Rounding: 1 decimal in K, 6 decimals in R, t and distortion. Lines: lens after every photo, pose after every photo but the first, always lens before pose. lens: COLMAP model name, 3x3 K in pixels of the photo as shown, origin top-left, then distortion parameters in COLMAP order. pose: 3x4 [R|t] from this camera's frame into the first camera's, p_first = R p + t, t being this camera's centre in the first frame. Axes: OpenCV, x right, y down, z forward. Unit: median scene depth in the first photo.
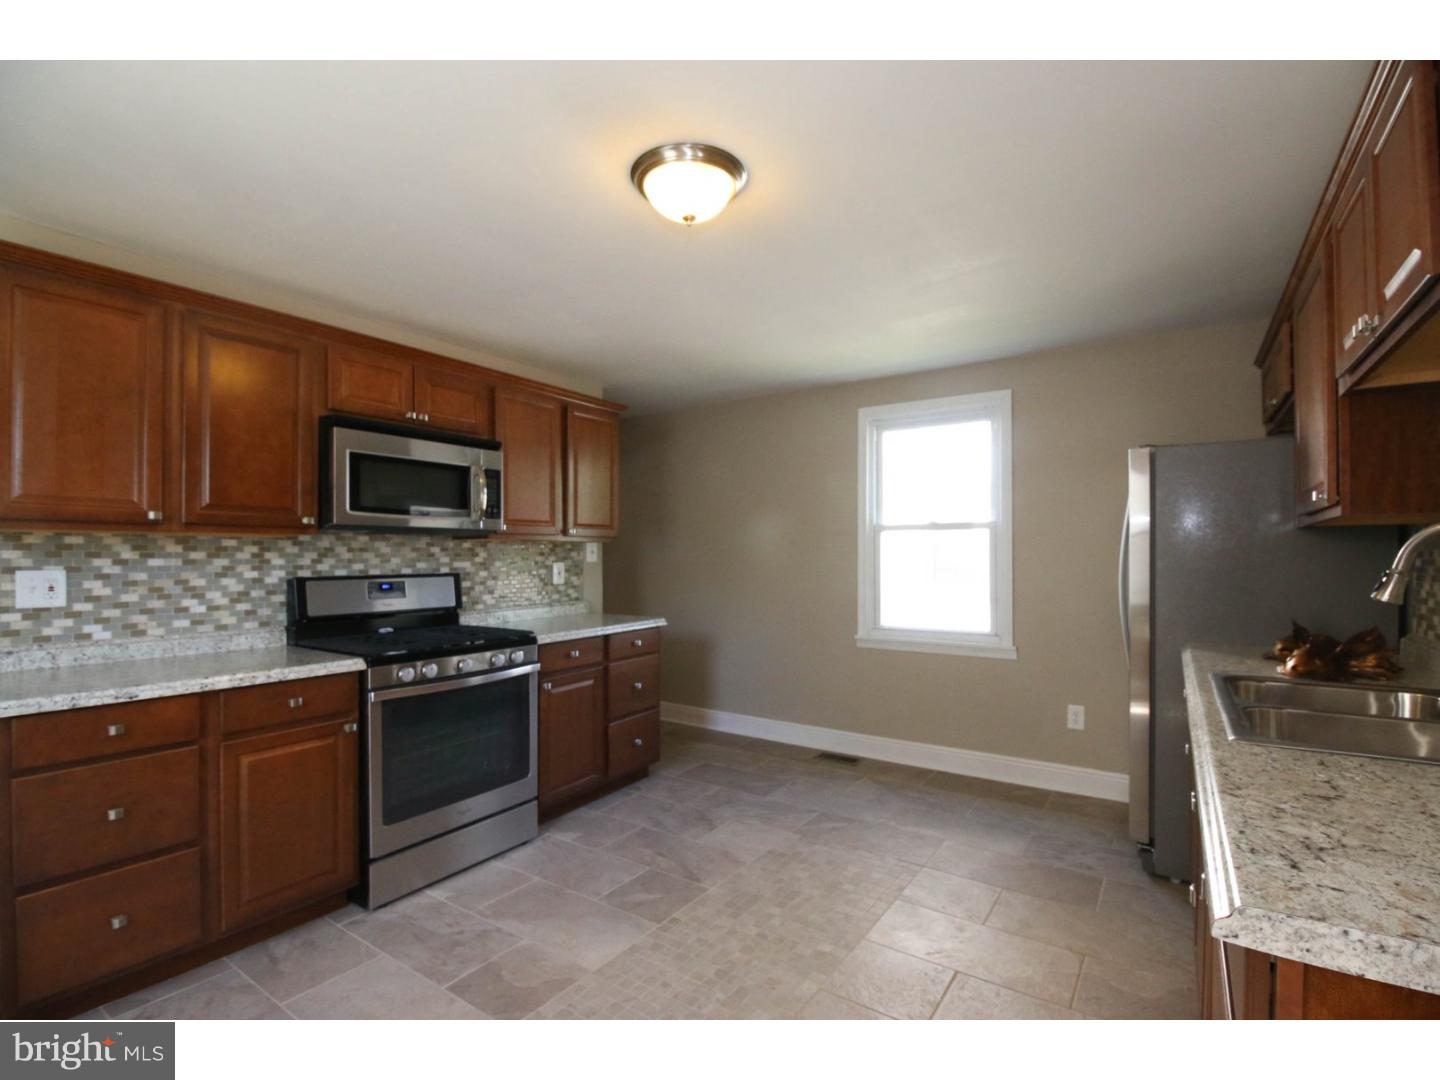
lens RADIAL K [[669.1, 0, 719.2], [0, 669.1, 554.0], [0, 0, 1]] dist [0.000476, -0.012703]
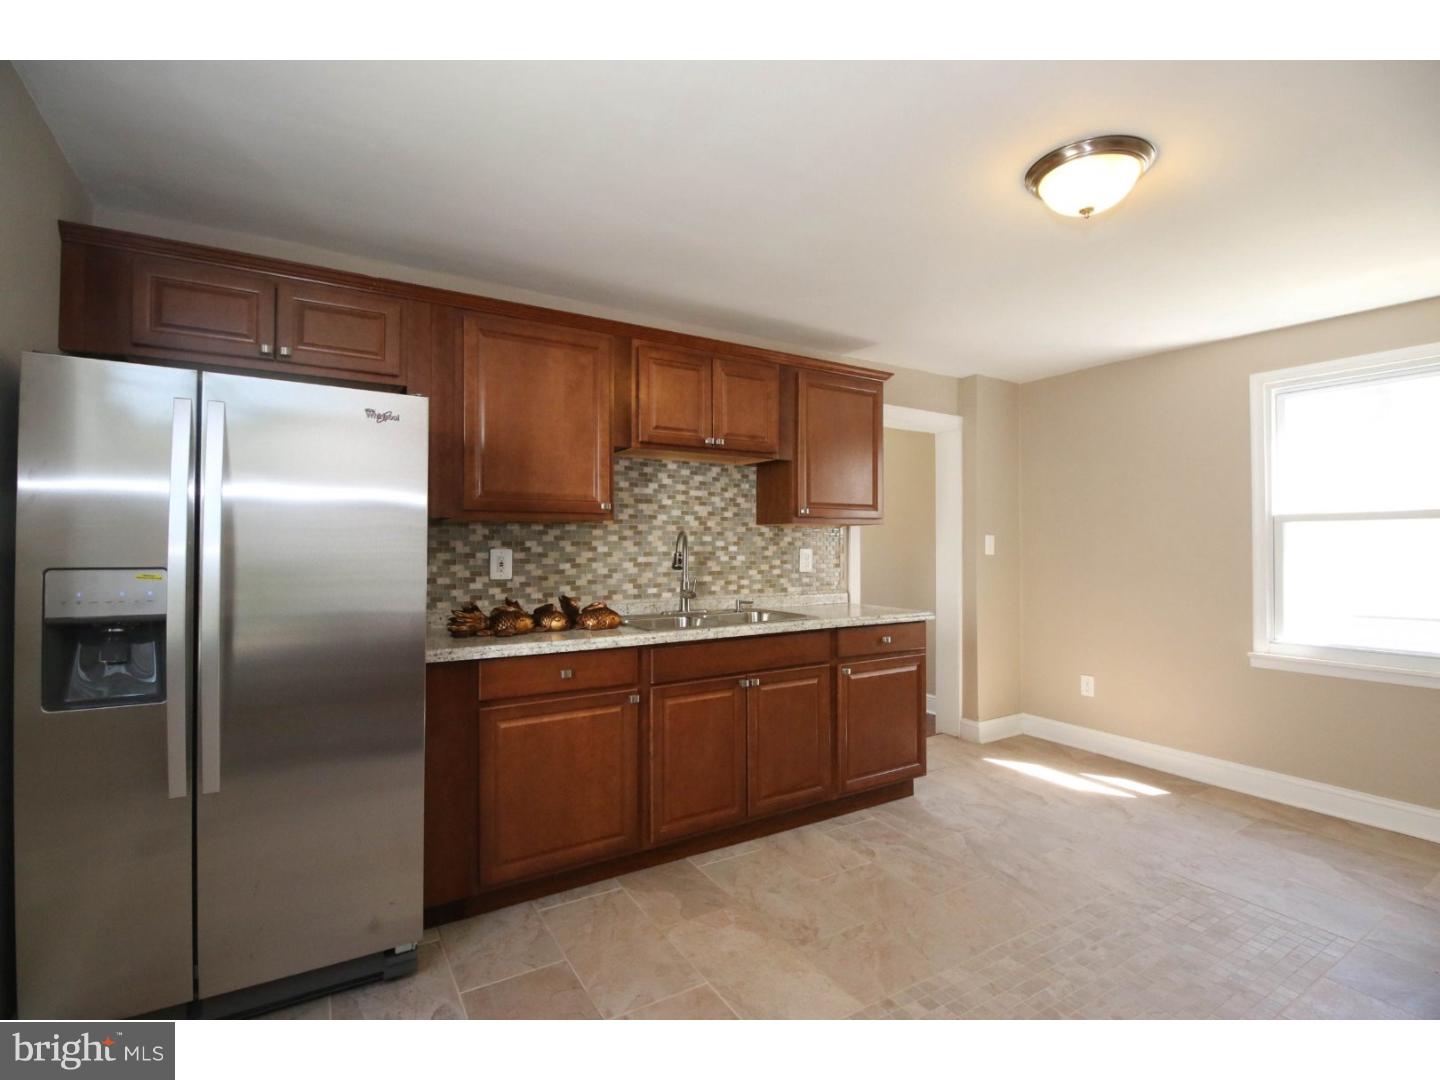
lens RADIAL K [[670.5, 0, 720.0], [0, 670.5, 540.0], [0, 0, 1]] dist [0.001742, -0.012900]
pose [[-0.913717, -0.003222, 0.406337, 0.022916], [-0.007360, 0.999936, -0.008620, 0.000191], [-0.406283, -0.010866, -0.913683, 1.236720]]
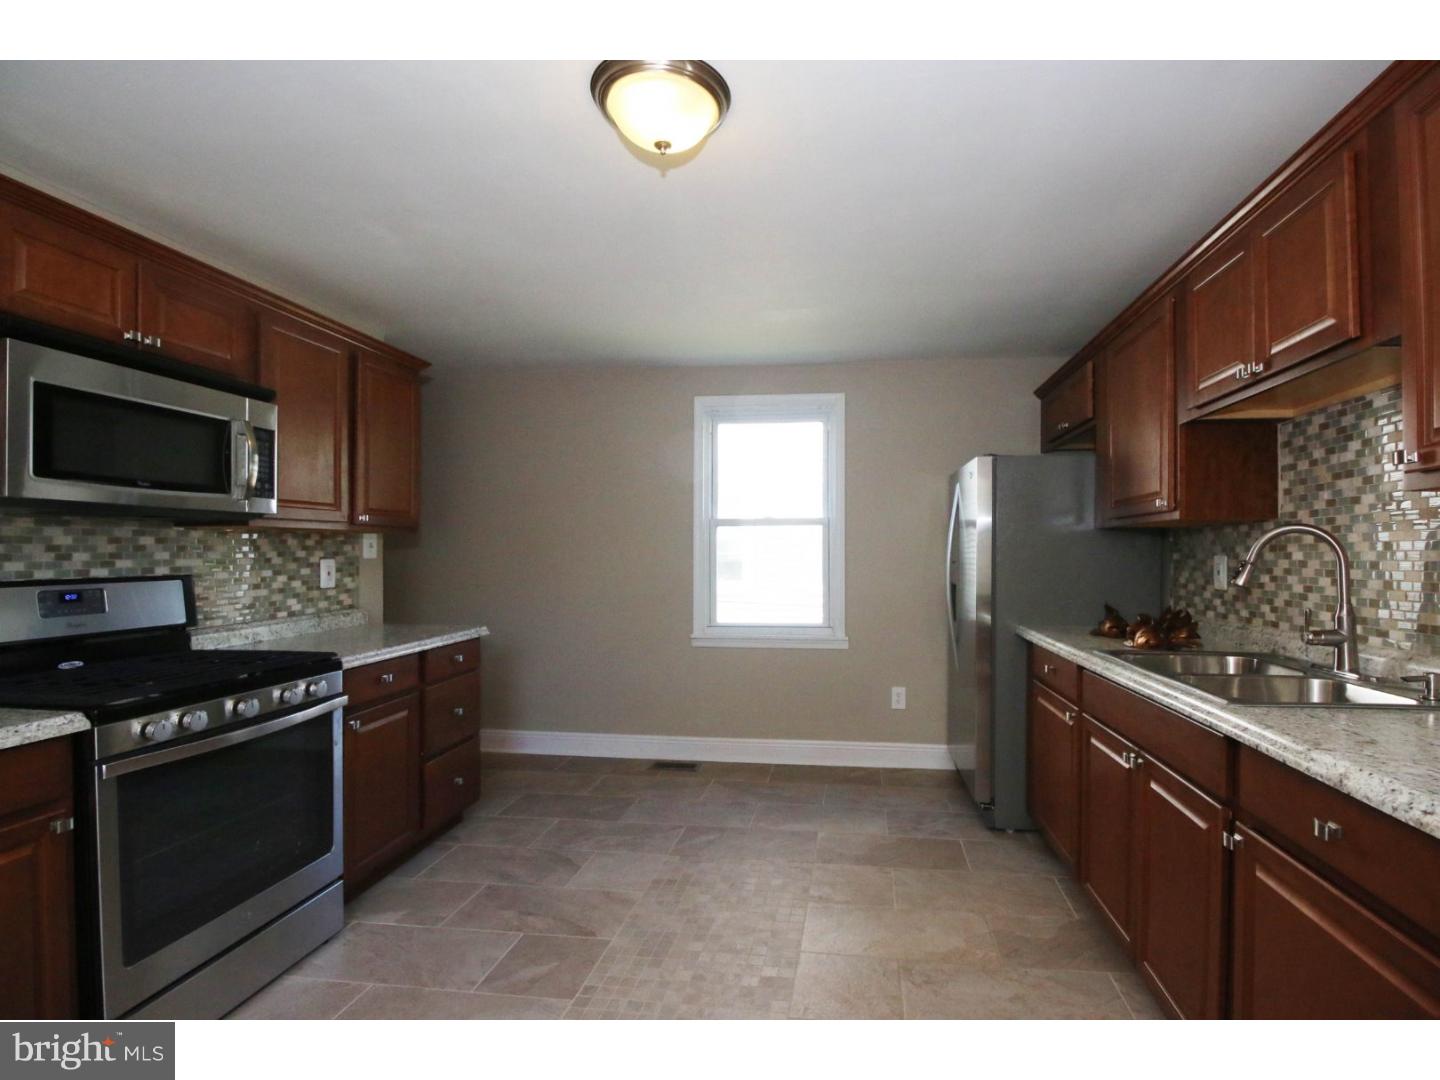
lens RADIAL K [[685.5, 0, 772.6], [0, 685.5, 553.2], [0, 0, 1]] dist [0.001515, -0.012756]
pose [[0.888355, 0.000373, 0.459157, -0.181921], [-0.002446, 0.999989, 0.003919, 0.002123], [-0.459151, -0.004604, 0.888346, 0.102477]]
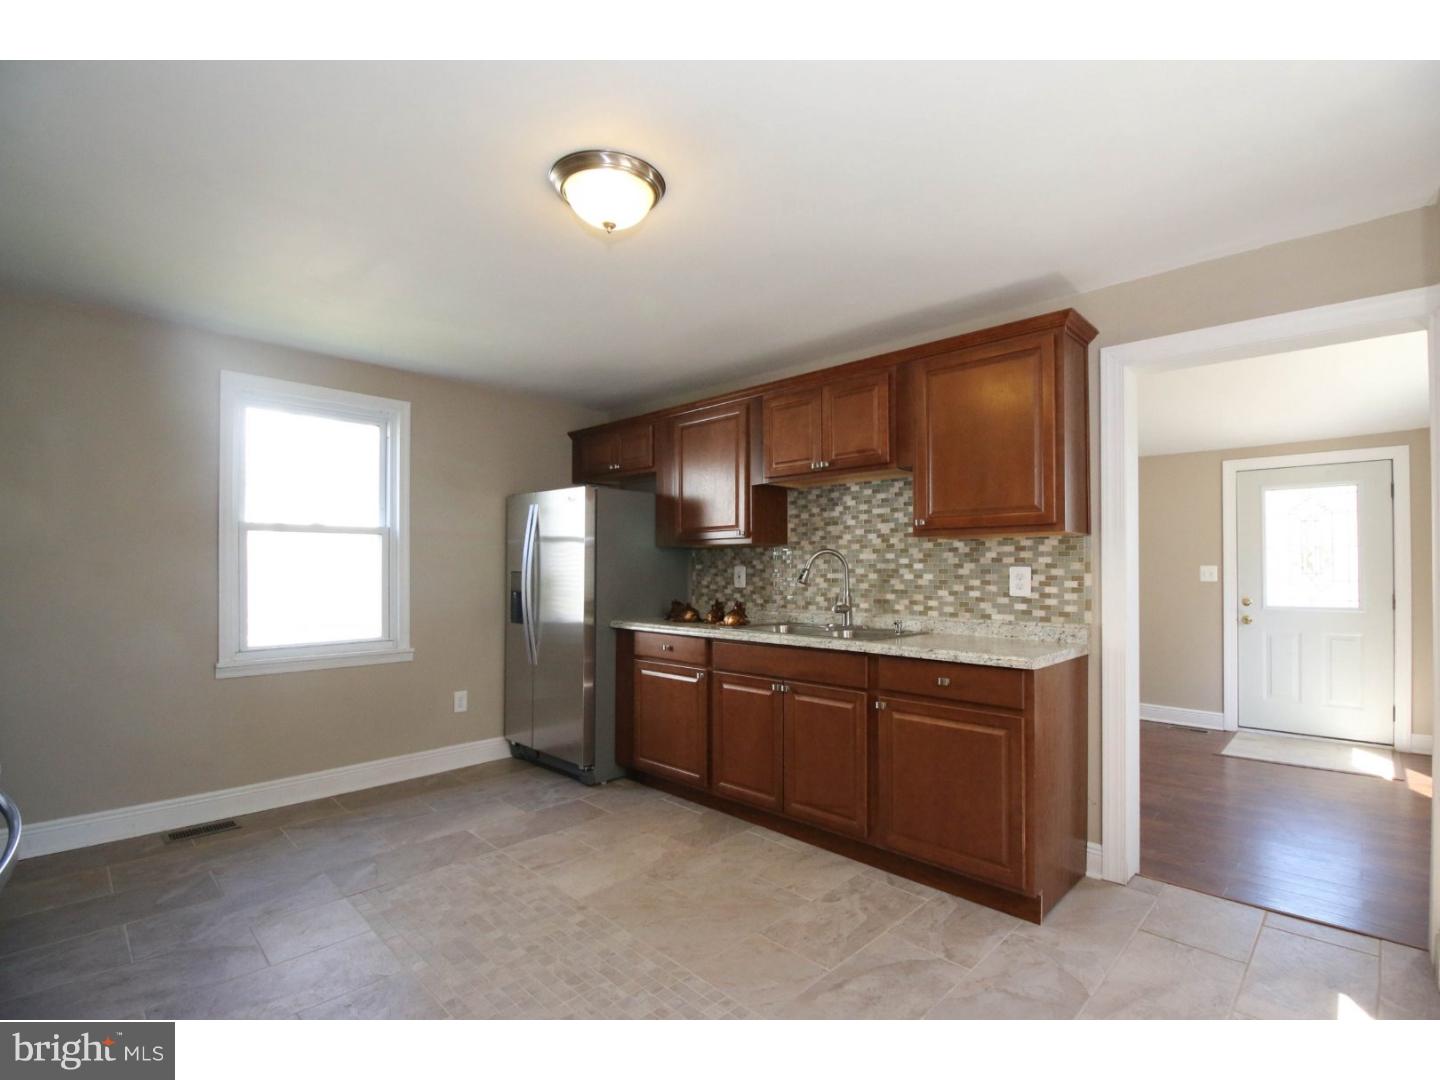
lens RADIAL K [[680.6, 0, 719.4], [0, 680.6, 562.6], [0, 0, 1]] dist [-0.000139, -0.013241]
pose [[0.177510, 0.005571, 0.984103, -0.593845], [-0.007010, 0.999966, -0.004396, 0.005555], [-0.984094, -0.006118, 0.177543, 0.378933]]
